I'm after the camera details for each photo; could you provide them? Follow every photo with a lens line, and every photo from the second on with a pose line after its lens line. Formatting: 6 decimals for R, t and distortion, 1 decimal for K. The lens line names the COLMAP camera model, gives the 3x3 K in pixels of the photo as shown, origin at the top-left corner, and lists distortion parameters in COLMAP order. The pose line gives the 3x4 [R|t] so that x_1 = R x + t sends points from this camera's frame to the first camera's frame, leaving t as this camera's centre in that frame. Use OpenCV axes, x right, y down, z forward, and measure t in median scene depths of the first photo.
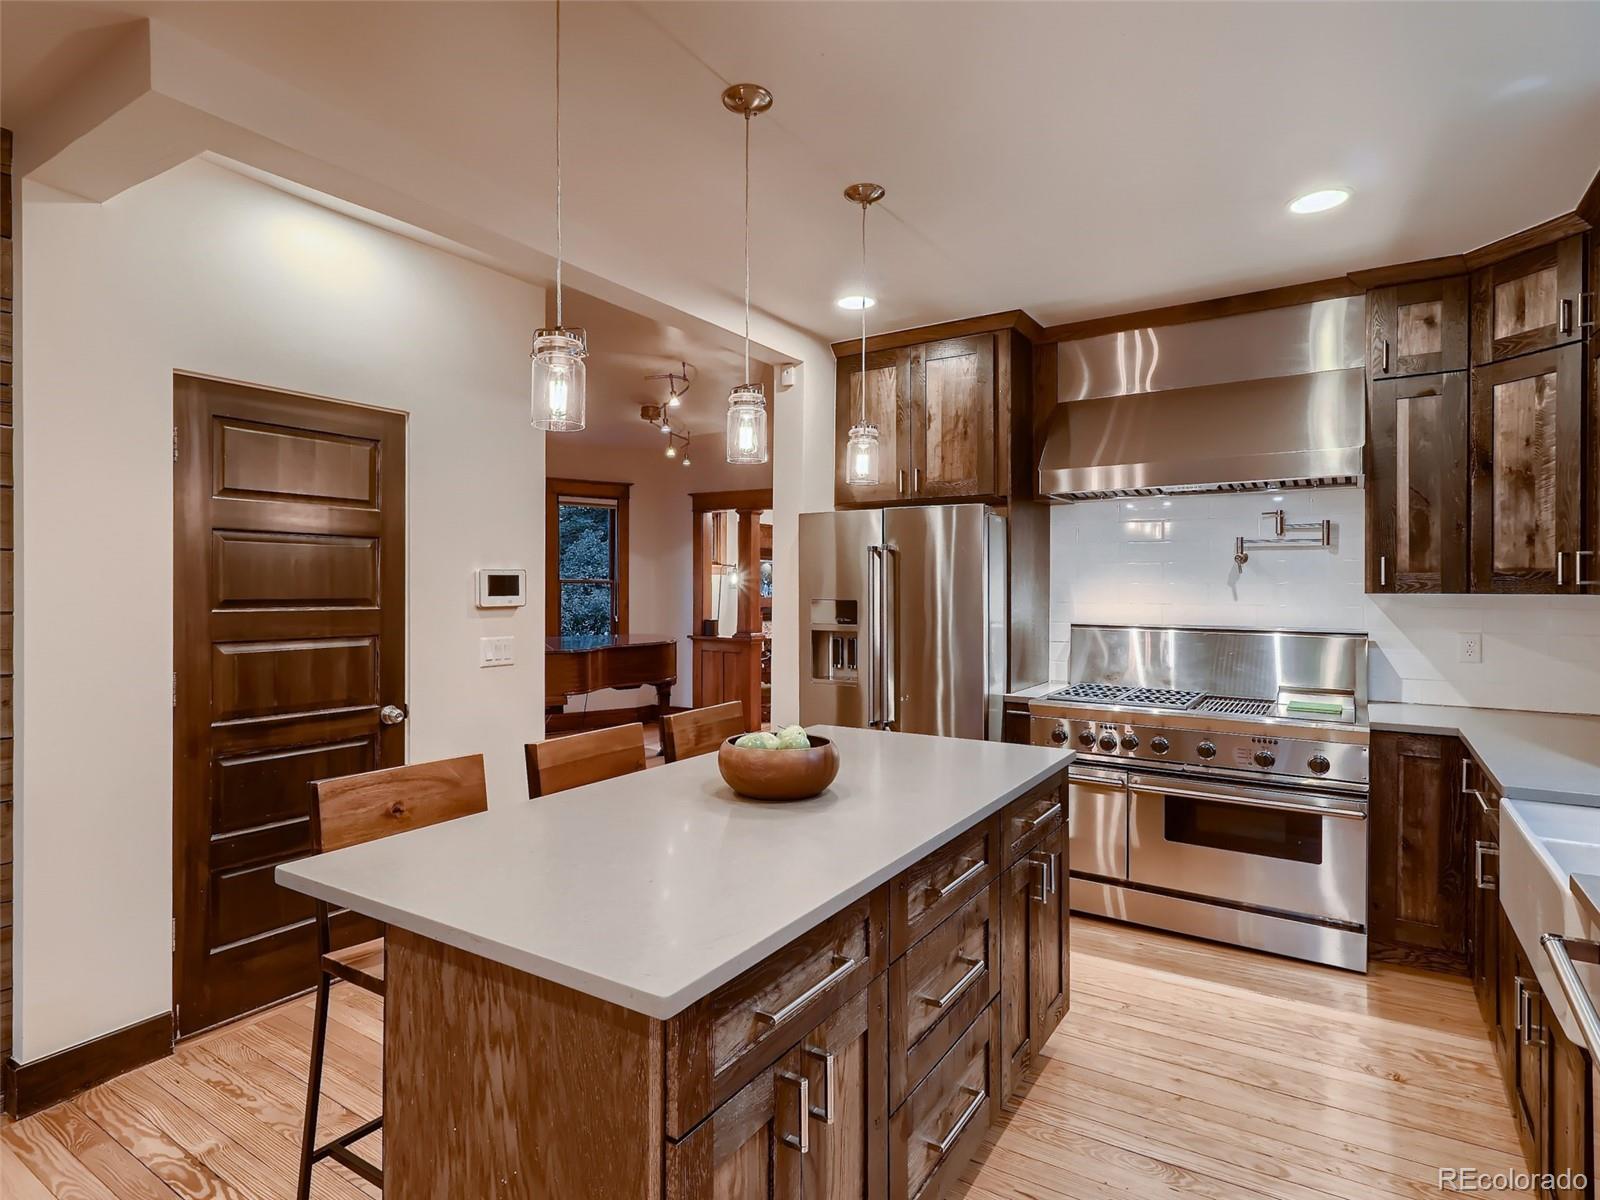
lens RADIAL K [[863.5, 0, 794.5], [0, 863.5, 593.5], [0, 0, 1]] dist [0.009699, 0.000074]
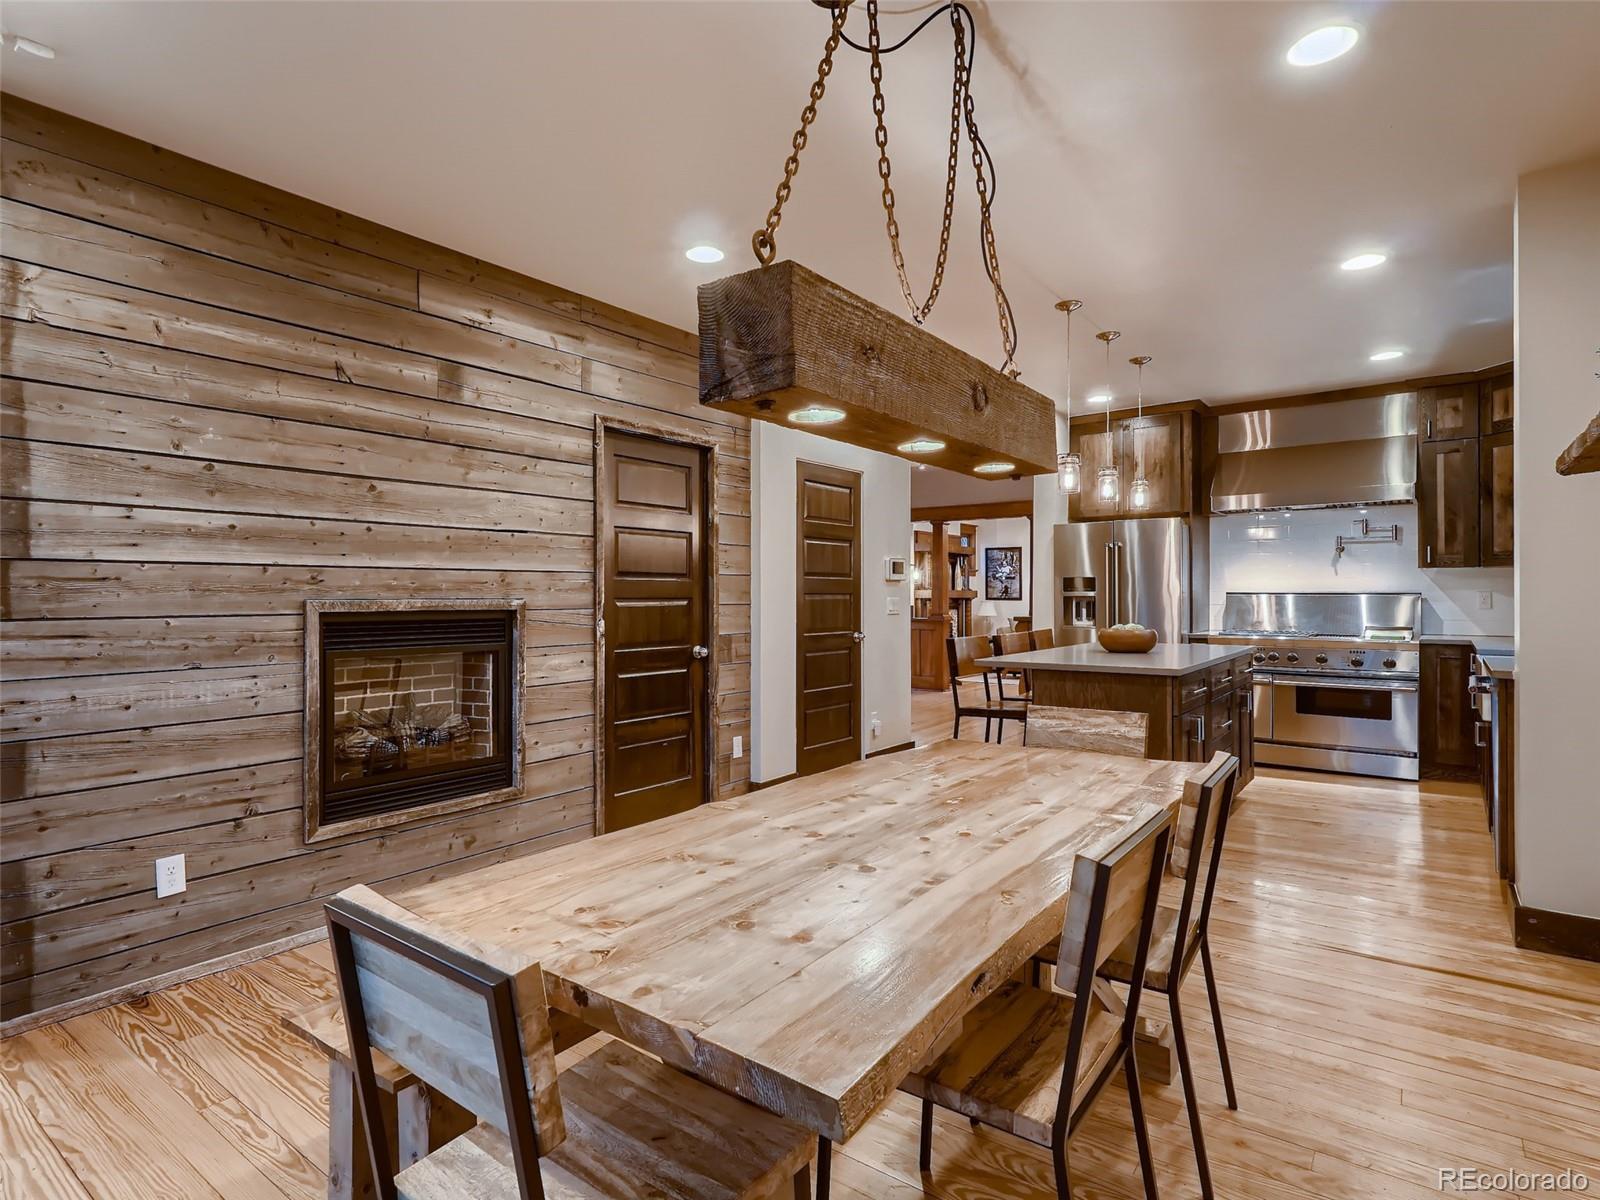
lens RADIAL K [[853.5, 0, 796.1], [0, 853.5, 598.2], [0, 0, 1]] dist [0.009418, -0.000074]
pose [[0.997376, -0.005009, -0.072217, -0.472674], [0.004733, 0.999981, -0.003988, 0.065100], [0.072236, 0.003636, 0.997381, -0.826882]]
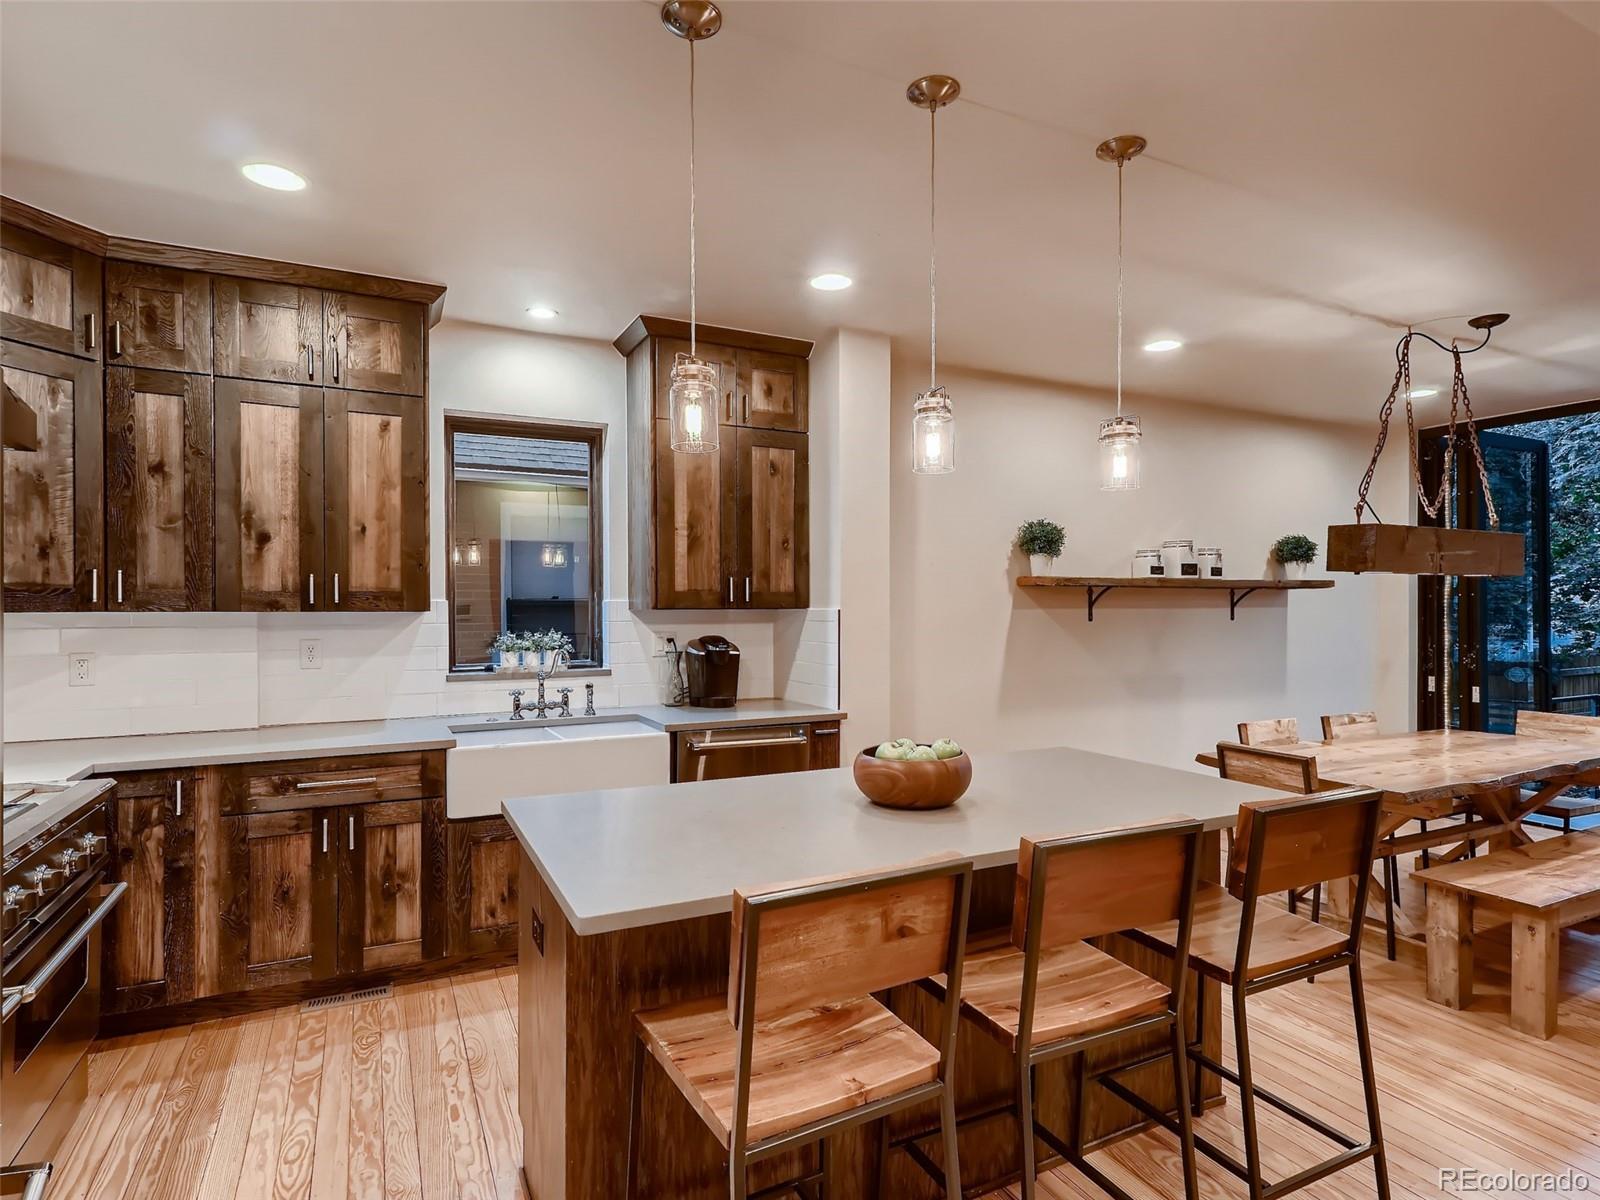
lens RADIAL K [[865.4, 0, 797.7], [0, 865.4, 607.2], [0, 0, 1]] dist [0.007468, -0.000036]
pose [[-0.858872, -0.001058, 0.512189, -0.289966], [0.004113, 0.999951, 0.008962, -0.008917], [-0.512173, 0.009804, -0.858826, 1.323592]]
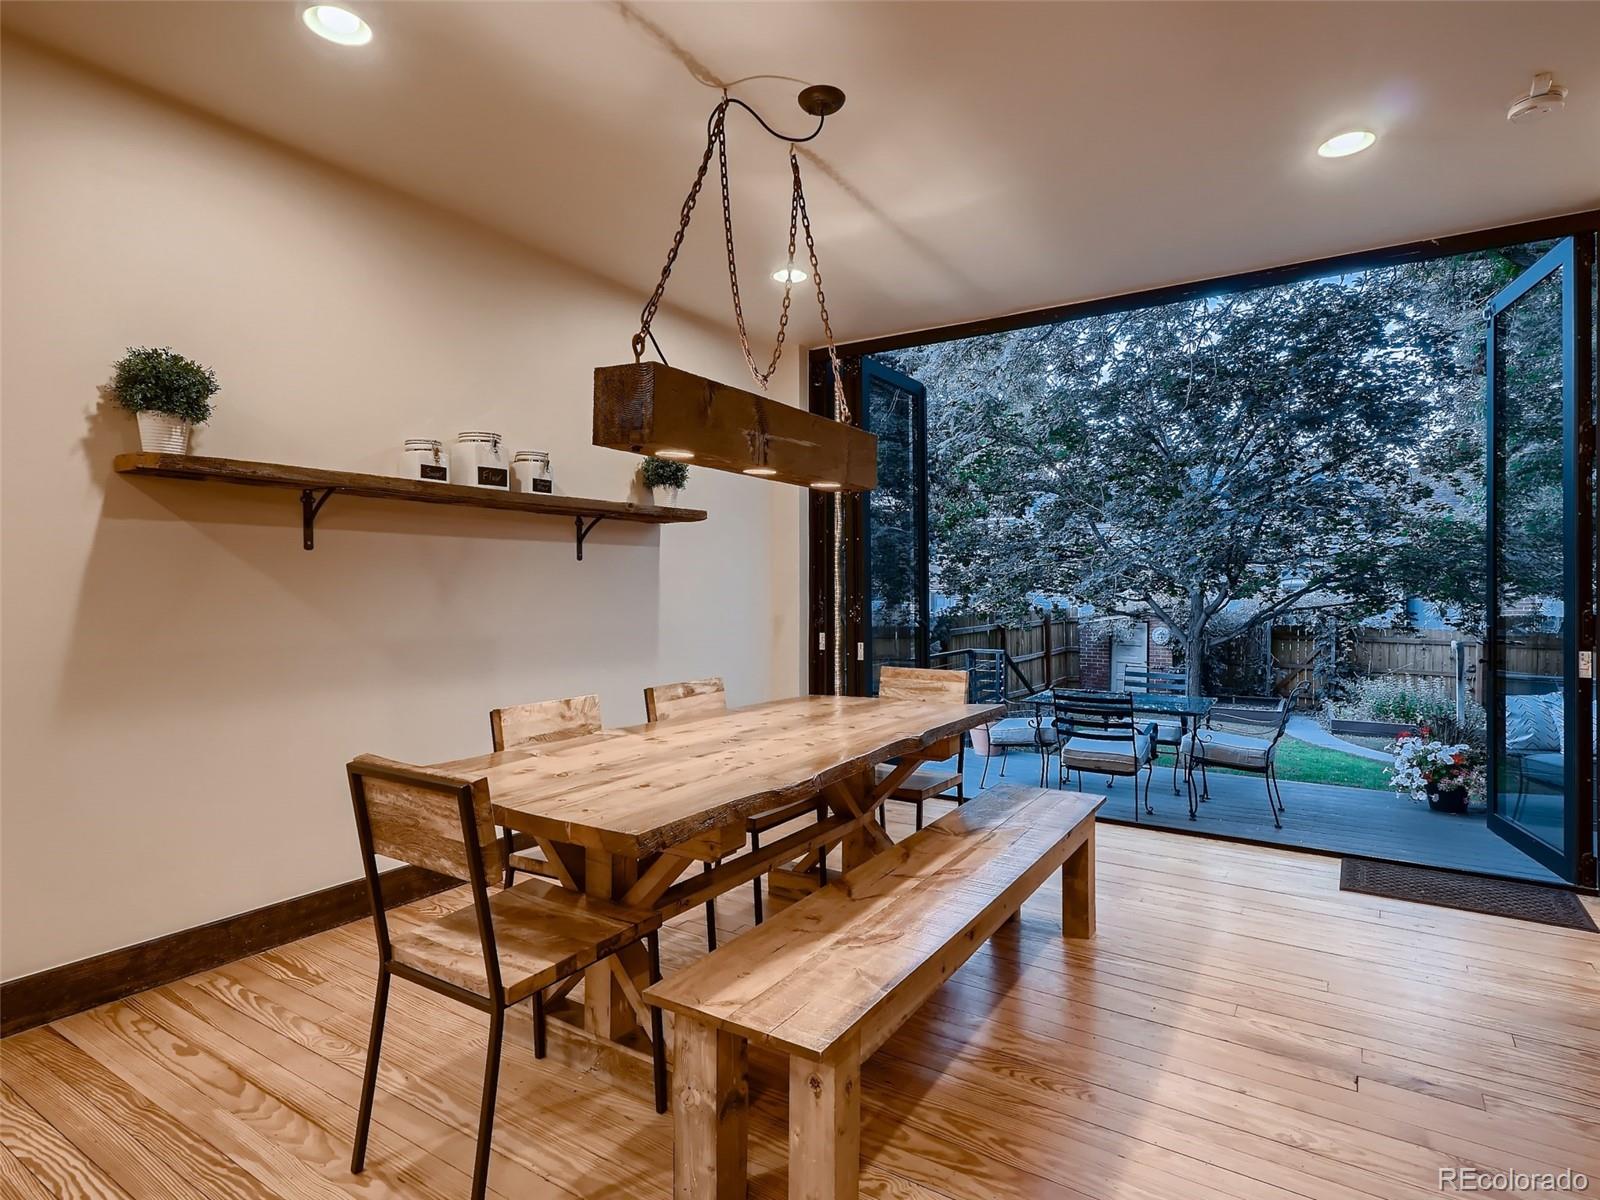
lens RADIAL K [[866.4, 0, 802.2], [0, 866.4, 570.8], [0, 0, 1]] dist [0.005274, 0.000839]
pose [[-0.999996, -0.002614, 0.001106, -0.473880], [-0.002625, 0.999952, -0.009445, 0.063477], [-0.001082, -0.009448, -0.999955, 0.632961]]
